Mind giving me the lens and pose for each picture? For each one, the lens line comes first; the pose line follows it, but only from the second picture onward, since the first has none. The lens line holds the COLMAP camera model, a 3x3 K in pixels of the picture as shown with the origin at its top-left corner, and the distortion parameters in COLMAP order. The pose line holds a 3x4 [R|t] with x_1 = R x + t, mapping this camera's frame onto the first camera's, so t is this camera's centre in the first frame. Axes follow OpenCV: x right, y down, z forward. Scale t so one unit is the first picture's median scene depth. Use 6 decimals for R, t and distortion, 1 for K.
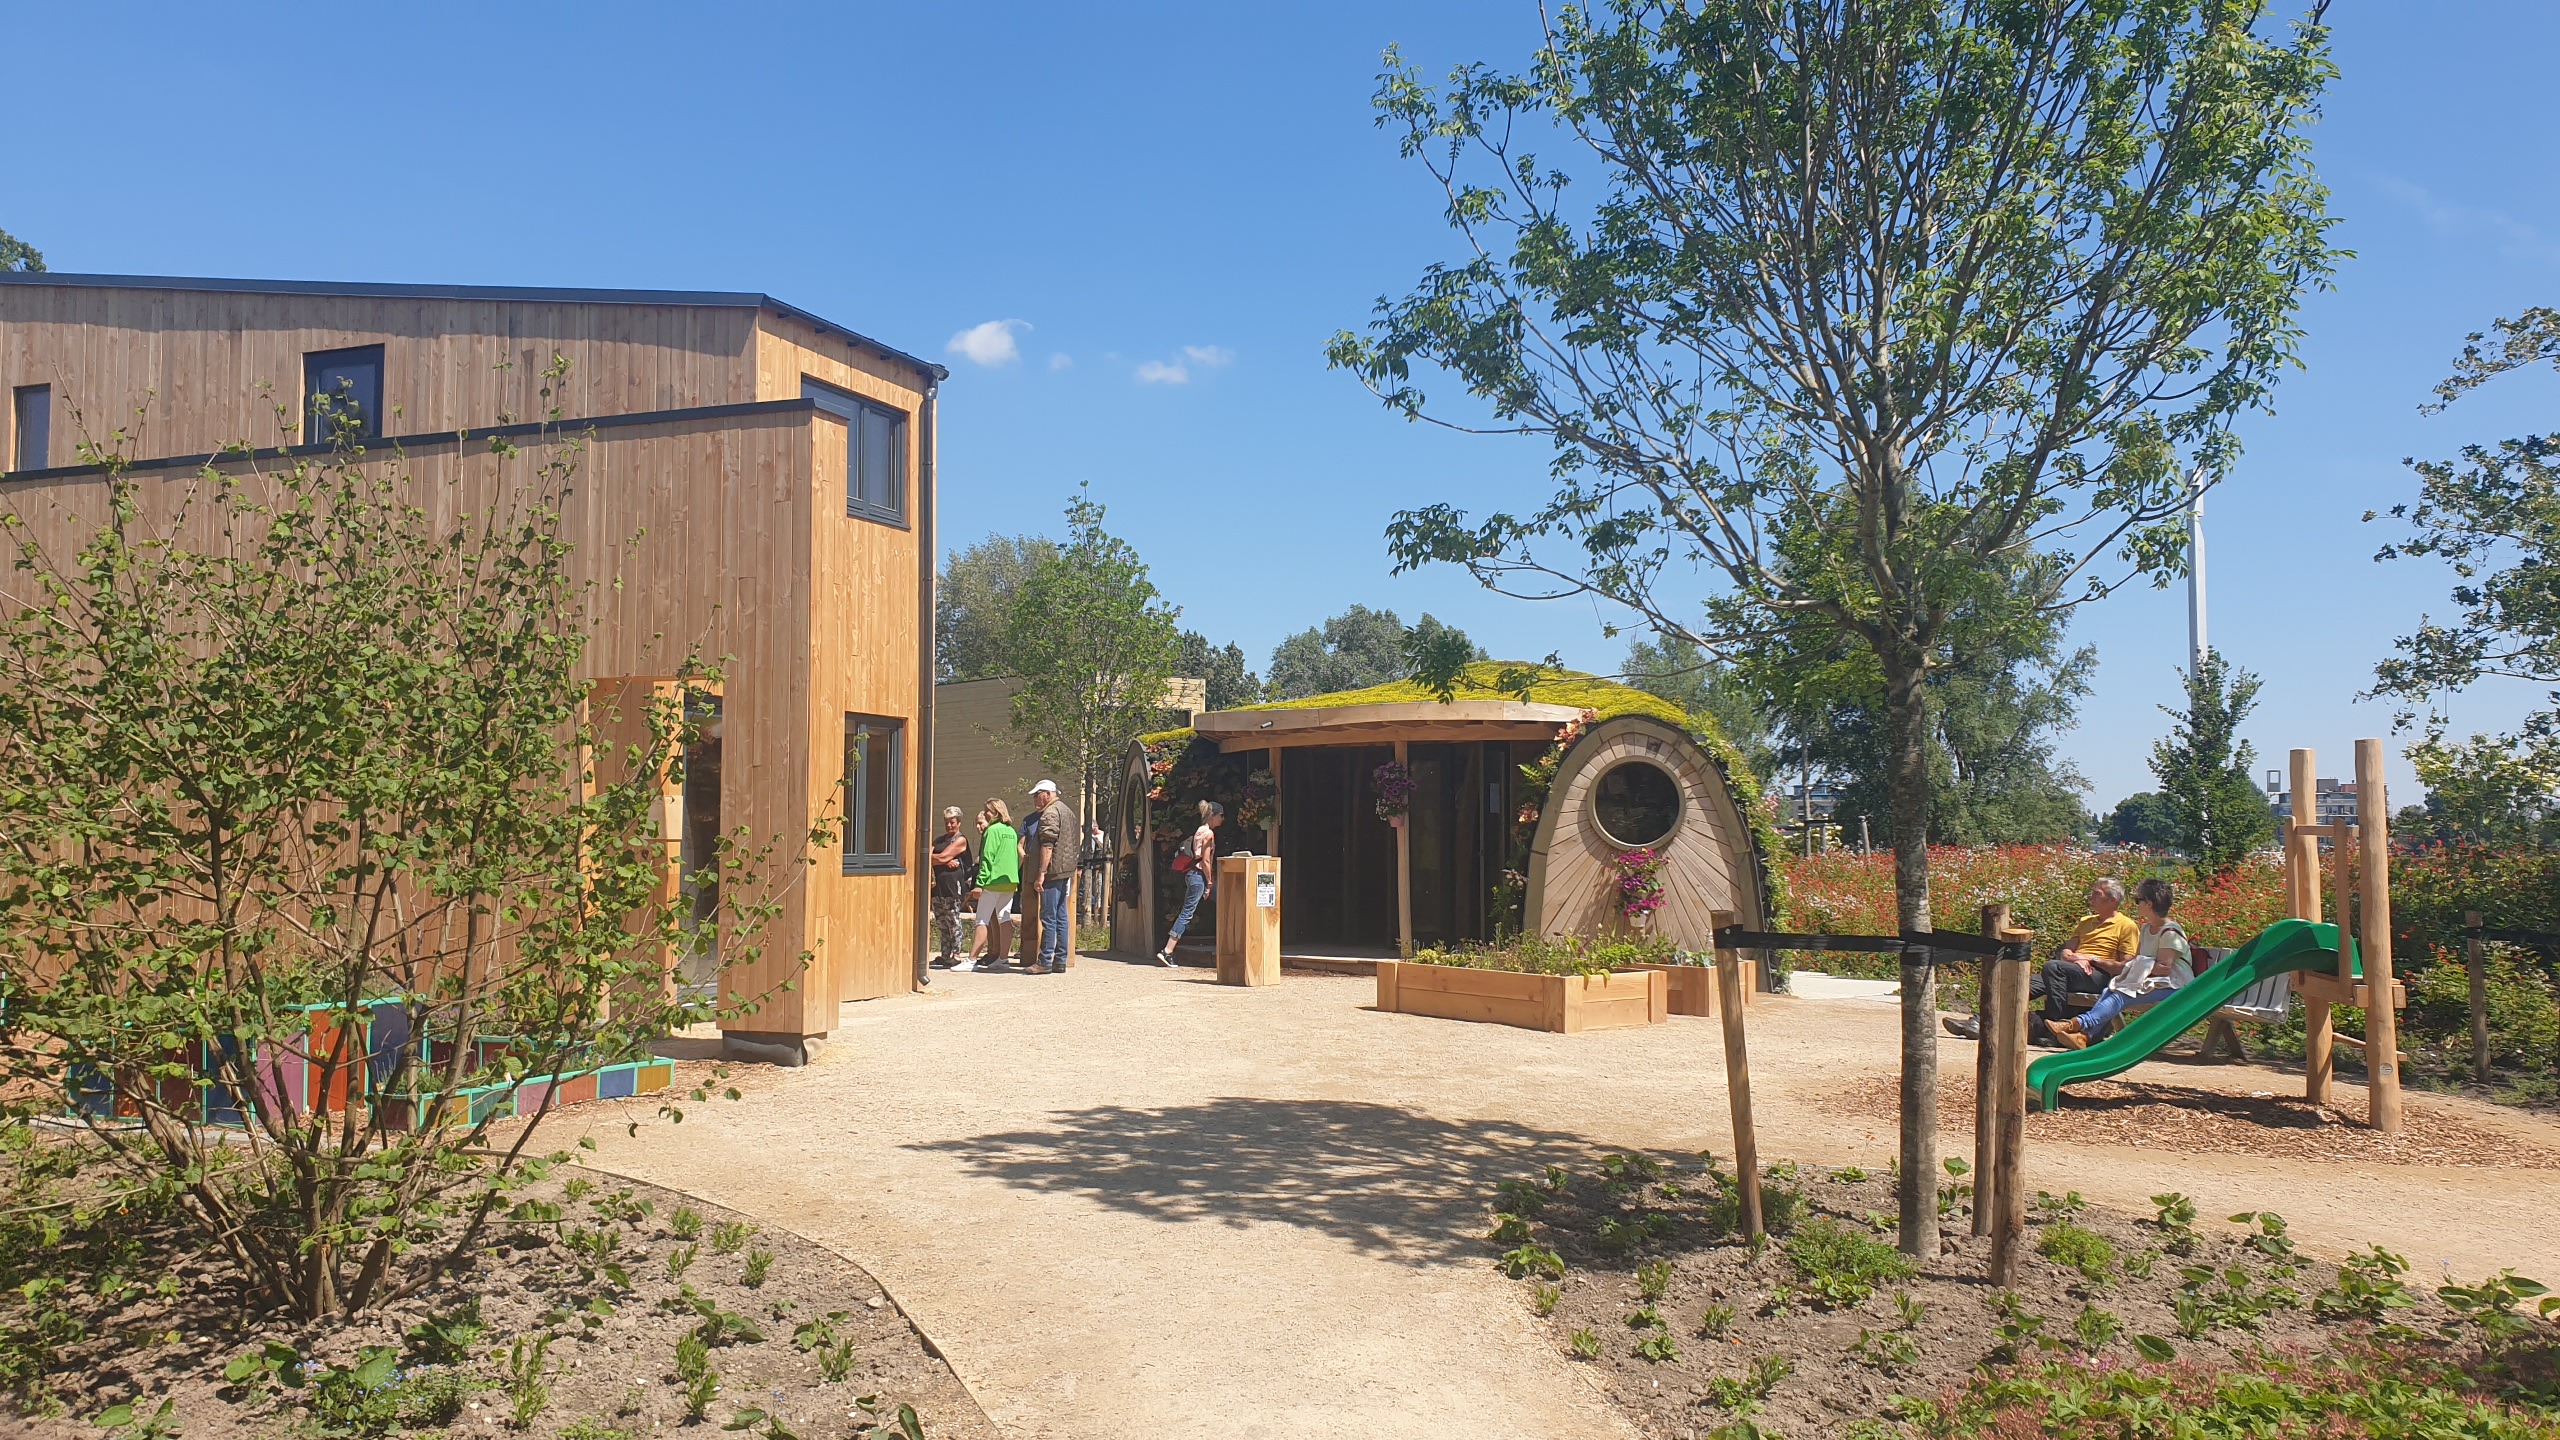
lens RADIAL K [[2073.5, 0, 1257.9], [0, 2073.5, 717.0], [0, 0, 1]] dist [0.060816, -0.044035]
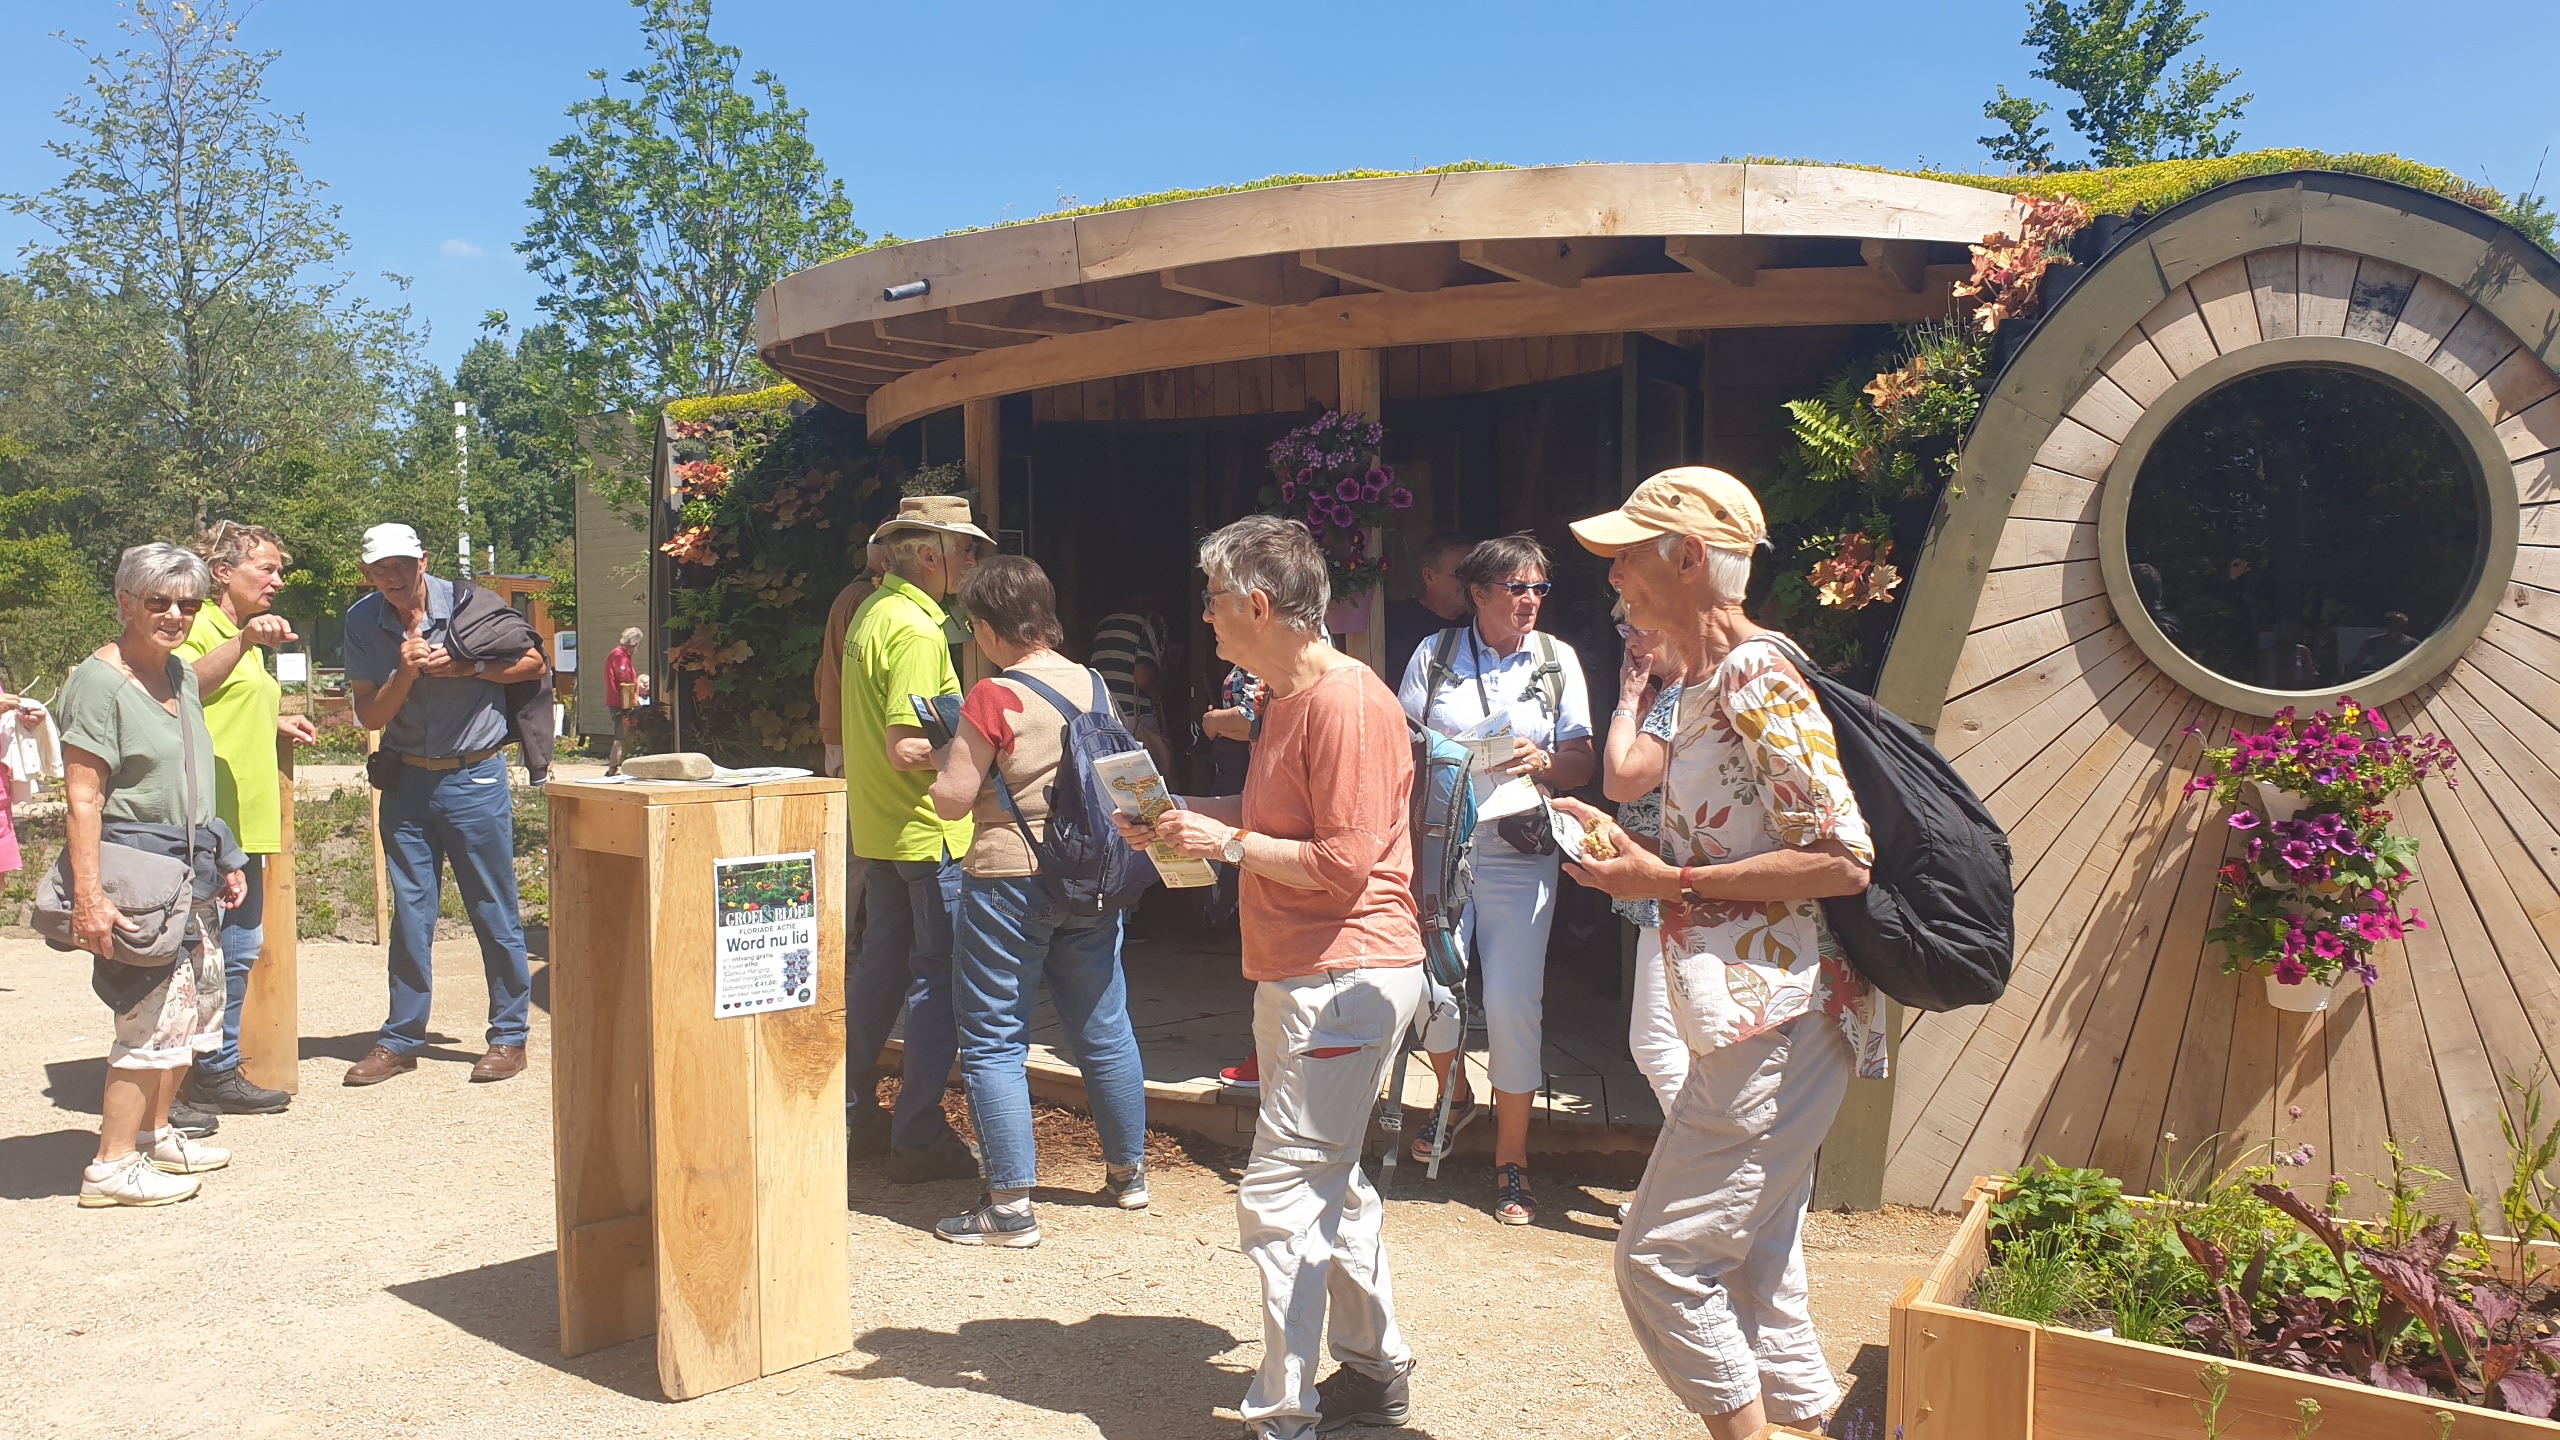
lens RADIAL K [[2073.5, 0, 1304.1], [0, 2073.5, 742.7], [0, 0, 1]] dist [0.060816, -0.044035]
pose [[0.997101, -0.012566, 0.075050, 0.039789], [0.004393, 0.994132, 0.108080, 0.039048], [-0.075968, -0.107437, 0.991305, 0.741704]]
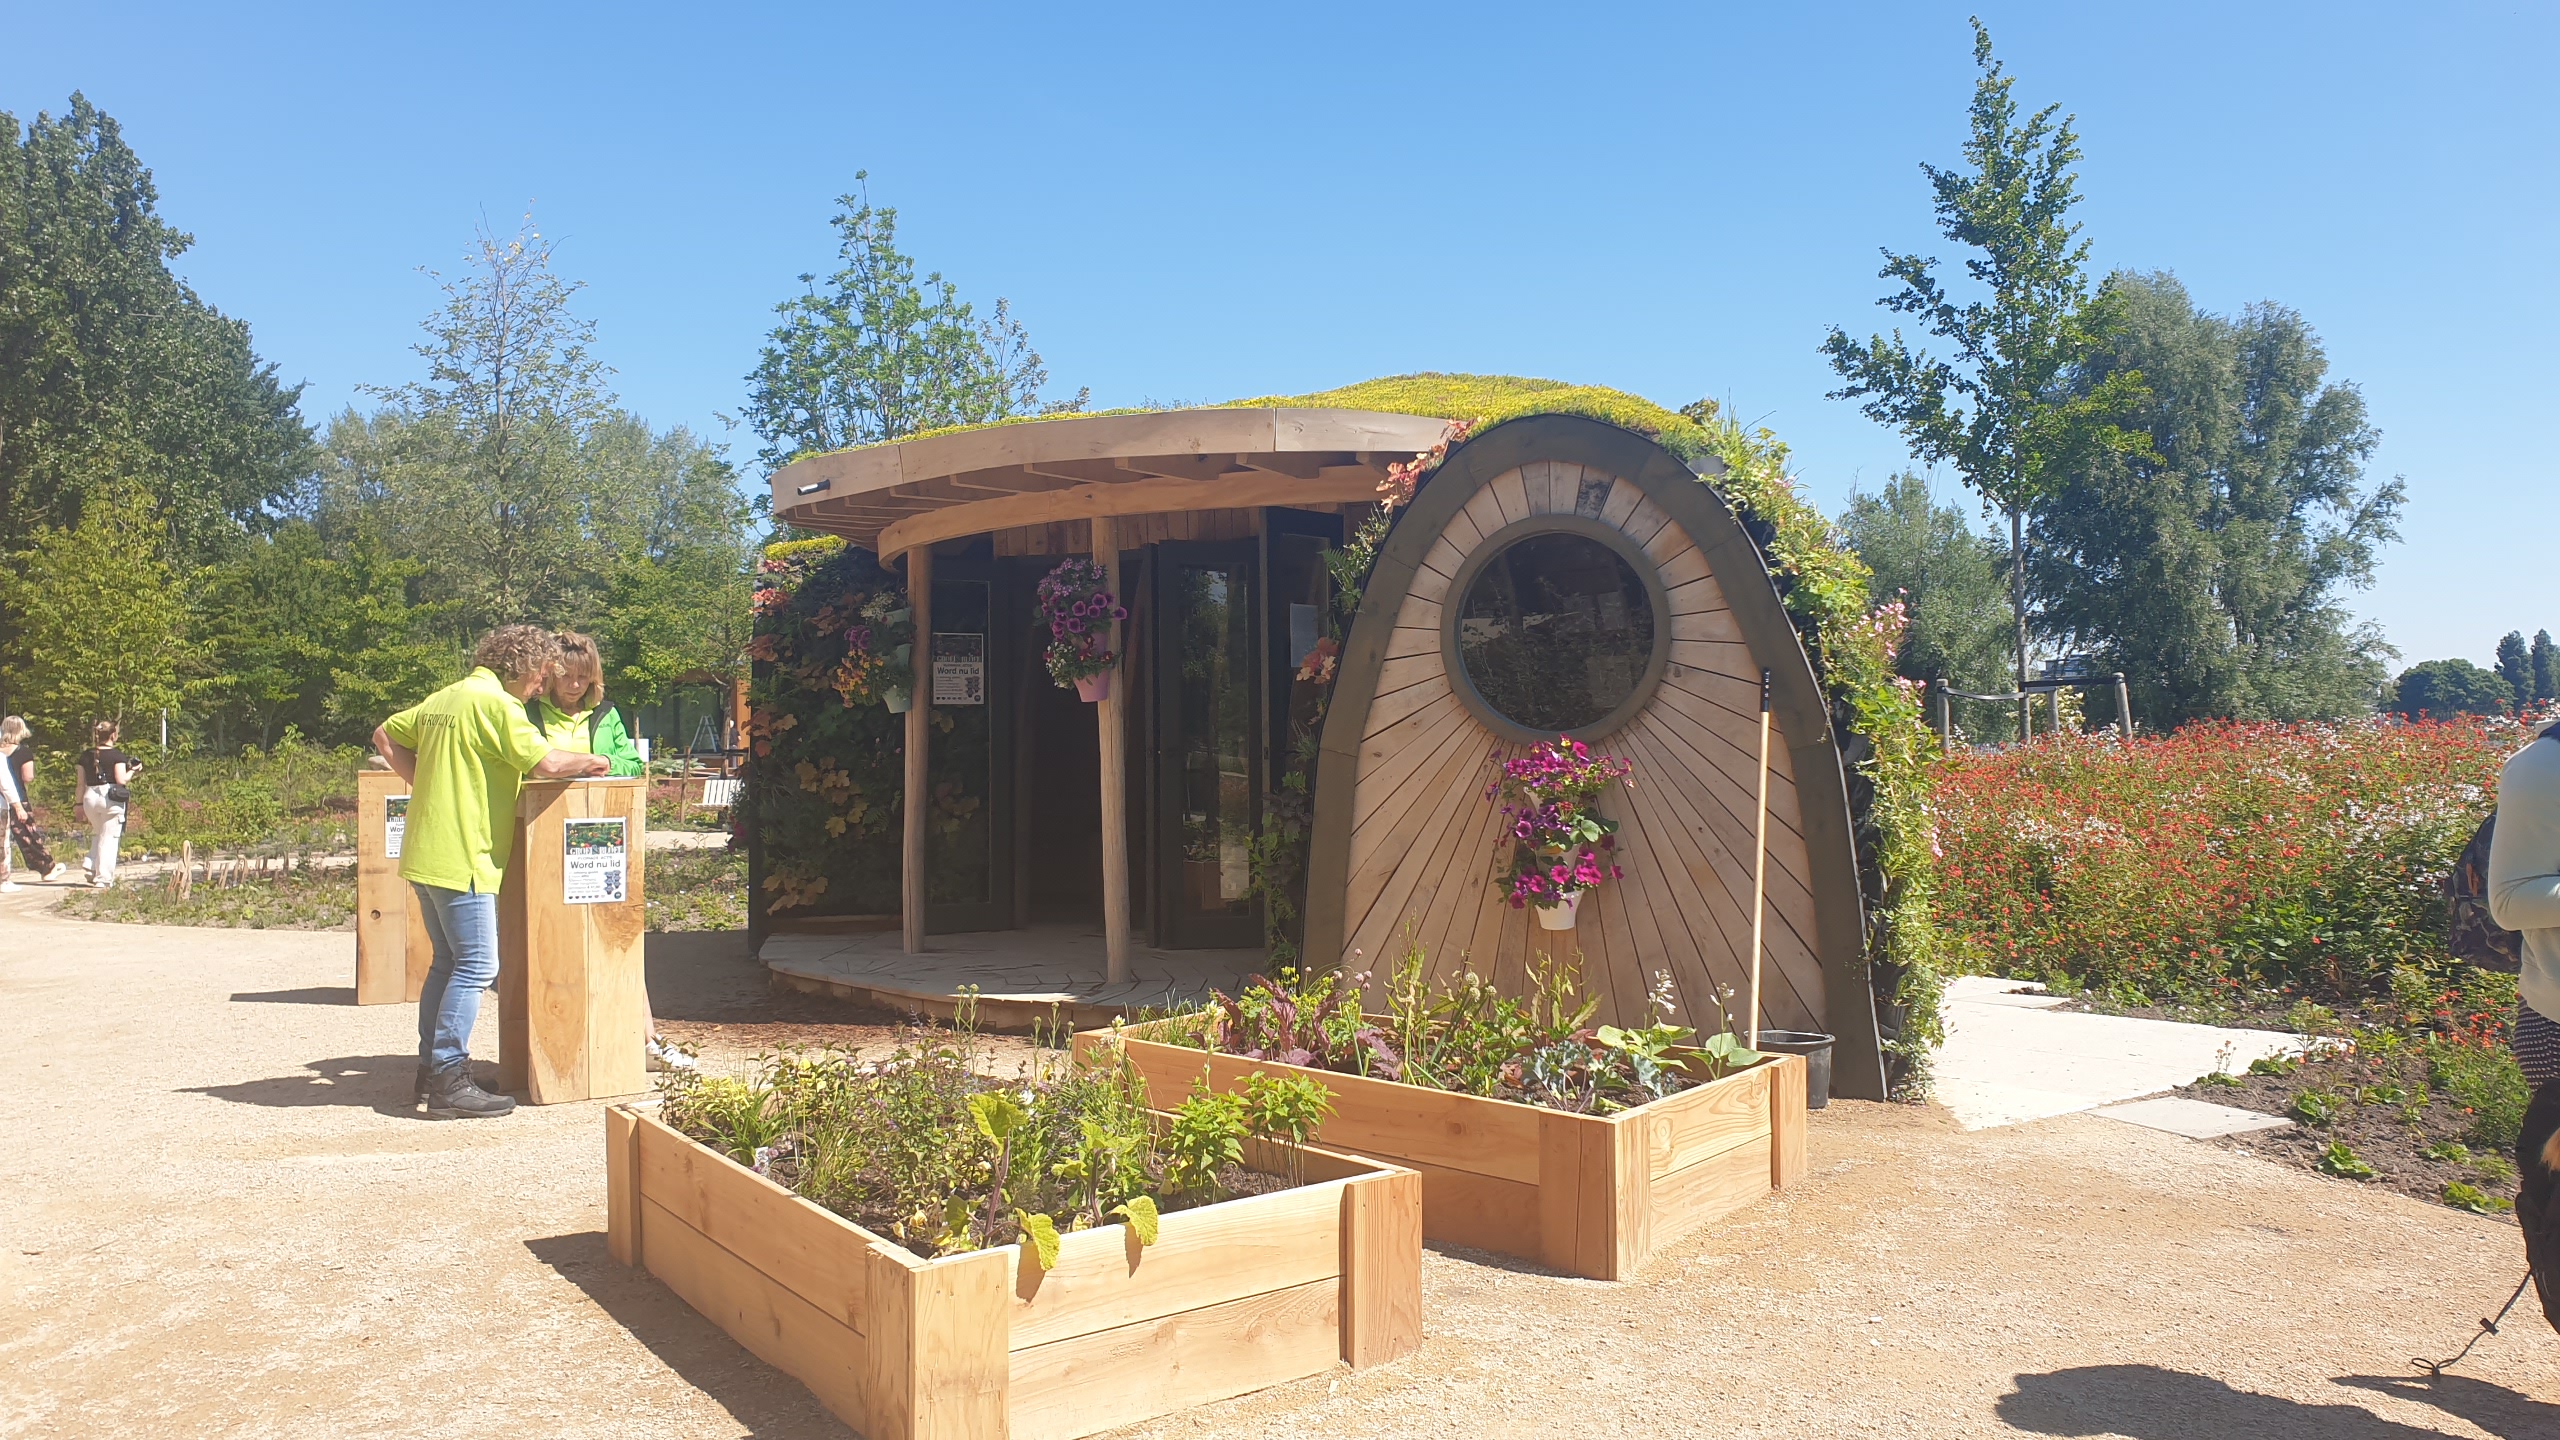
lens RADIAL K [[2073.5, 0, 1304.7], [0, 2073.5, 711.3], [0, 0, 1]] dist [0.060816, -0.044035]
pose [[0.995954, -0.015855, -0.088456, 0.166519], [0.020353, 0.998533, 0.050179, 0.035458], [0.087530, -0.051776, 0.994815, 0.577034]]
